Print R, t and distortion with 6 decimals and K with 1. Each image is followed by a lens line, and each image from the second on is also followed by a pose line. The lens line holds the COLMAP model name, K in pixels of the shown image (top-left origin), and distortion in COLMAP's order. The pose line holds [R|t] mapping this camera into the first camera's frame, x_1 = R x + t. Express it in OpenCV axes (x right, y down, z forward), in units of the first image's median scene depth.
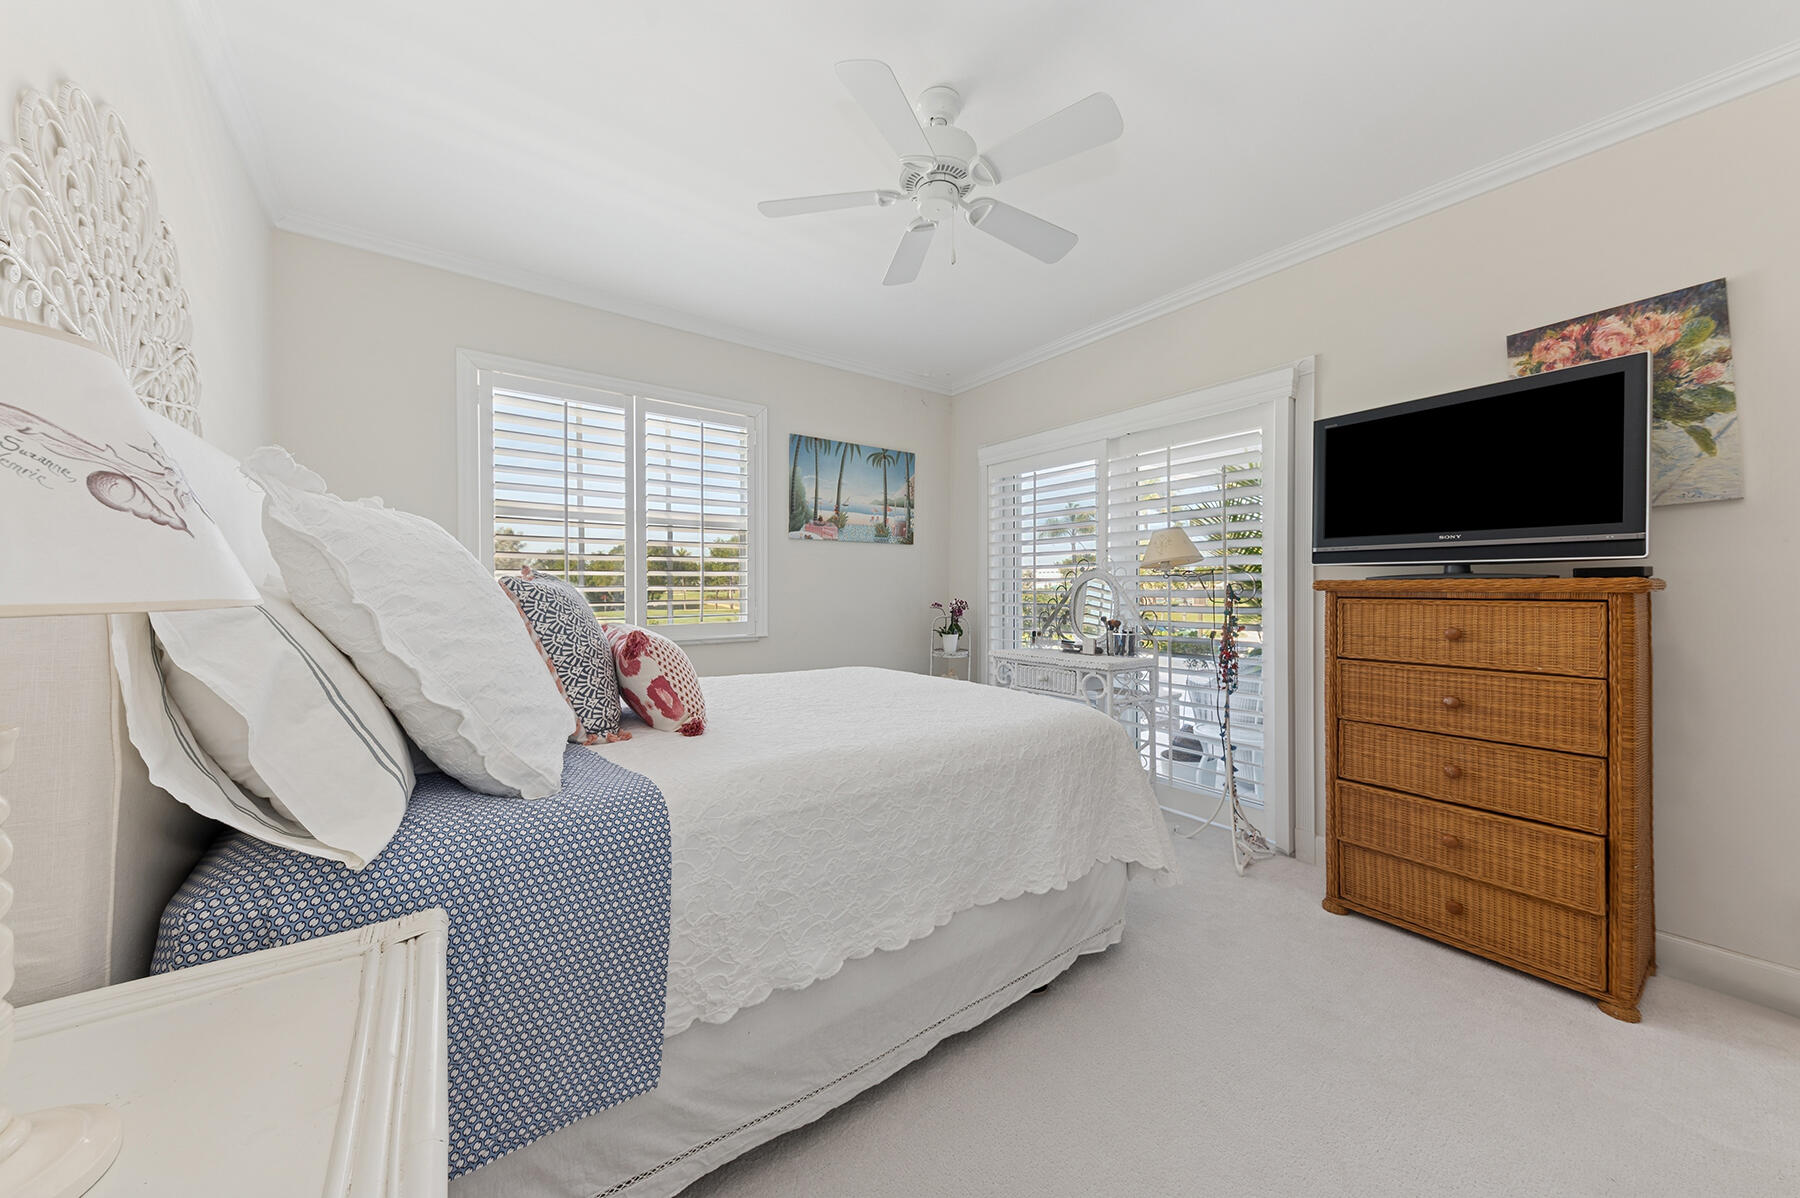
lens RADIAL K [[612.2, 0, 898.9], [0, 612.2, 588.6], [0, 0, 1]] dist [0.003362, 0.000020]
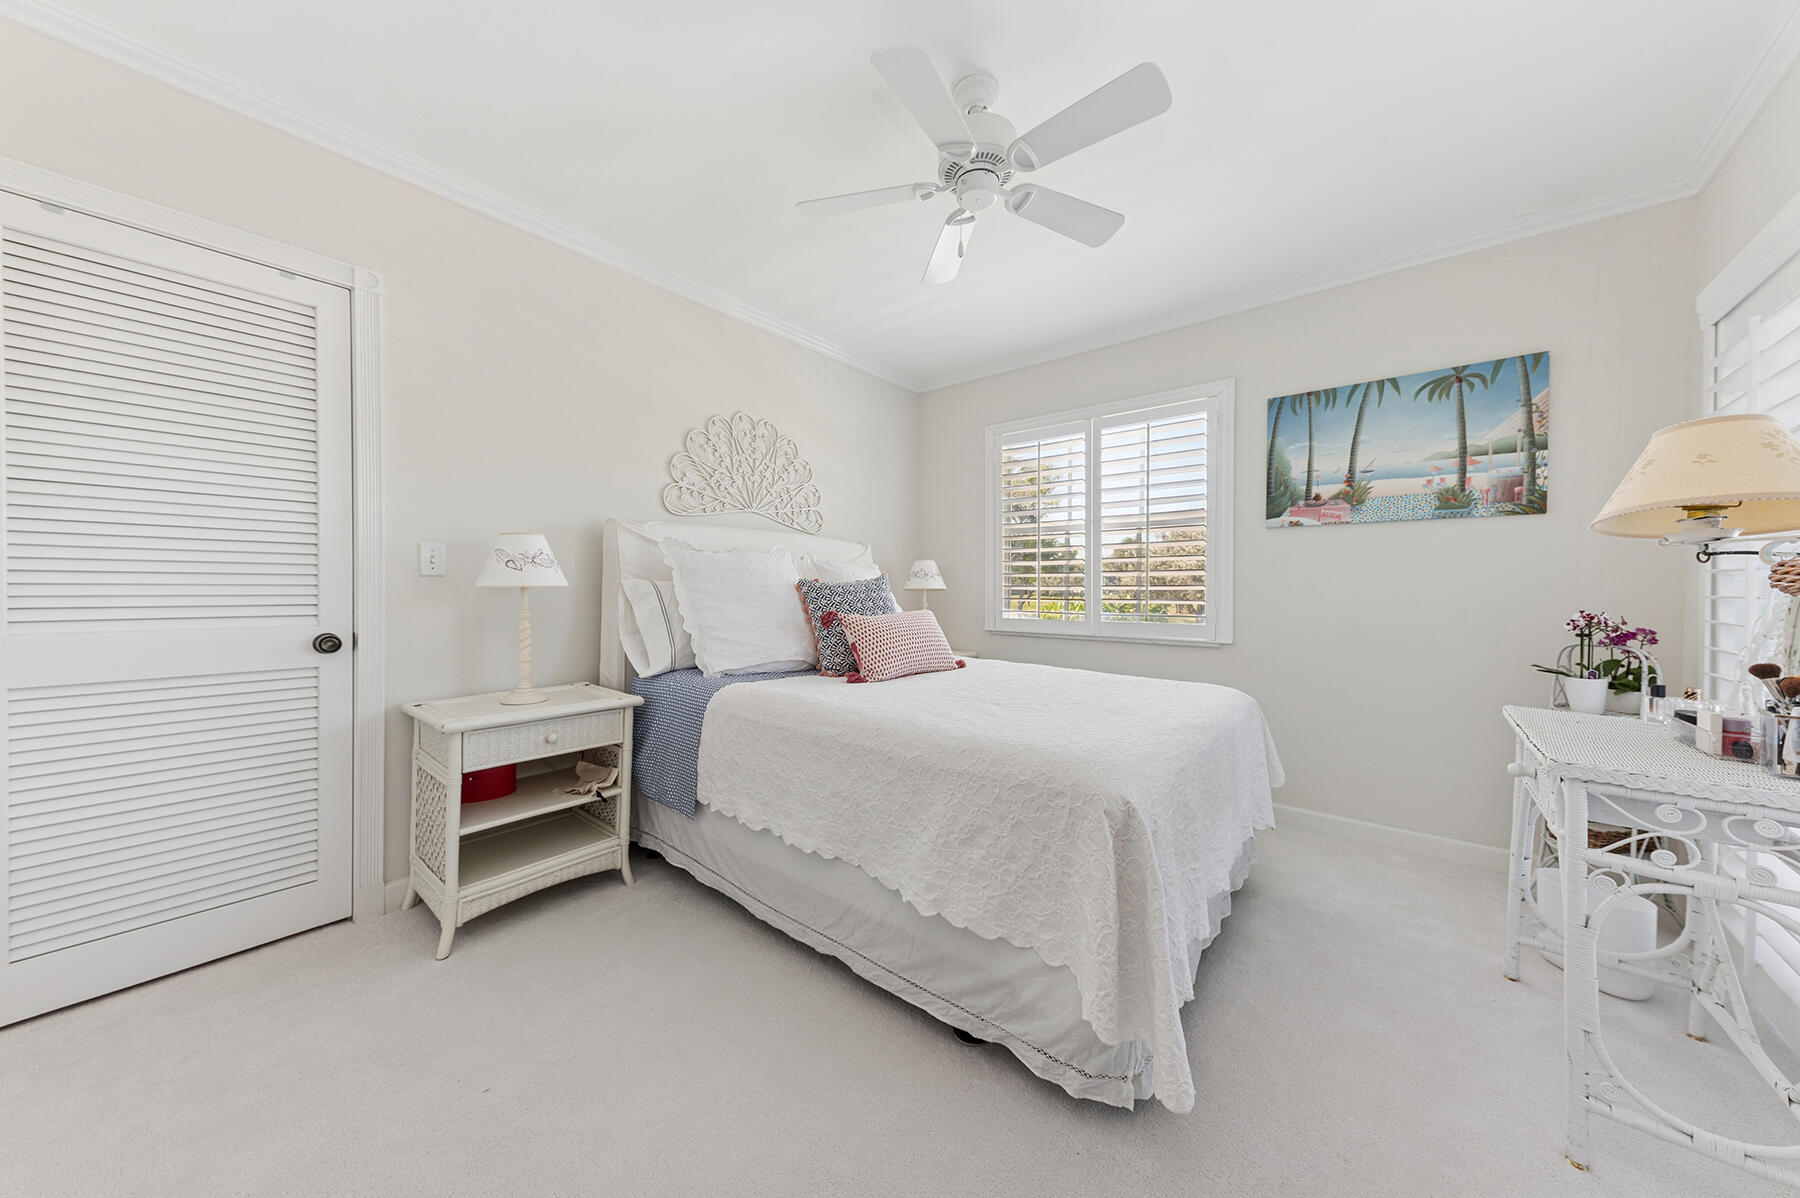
lens RADIAL K [[612.2, 0, 899.8], [0, 612.2, 594.3], [0, 0, 1]] dist [0.003362, 0.000020]
pose [[0.235863, 0.012493, -0.971706, 0.480863], [-0.008072, 0.999908, 0.010896, 0.001708], [0.971753, 0.005274, 0.235943, 0.316119]]
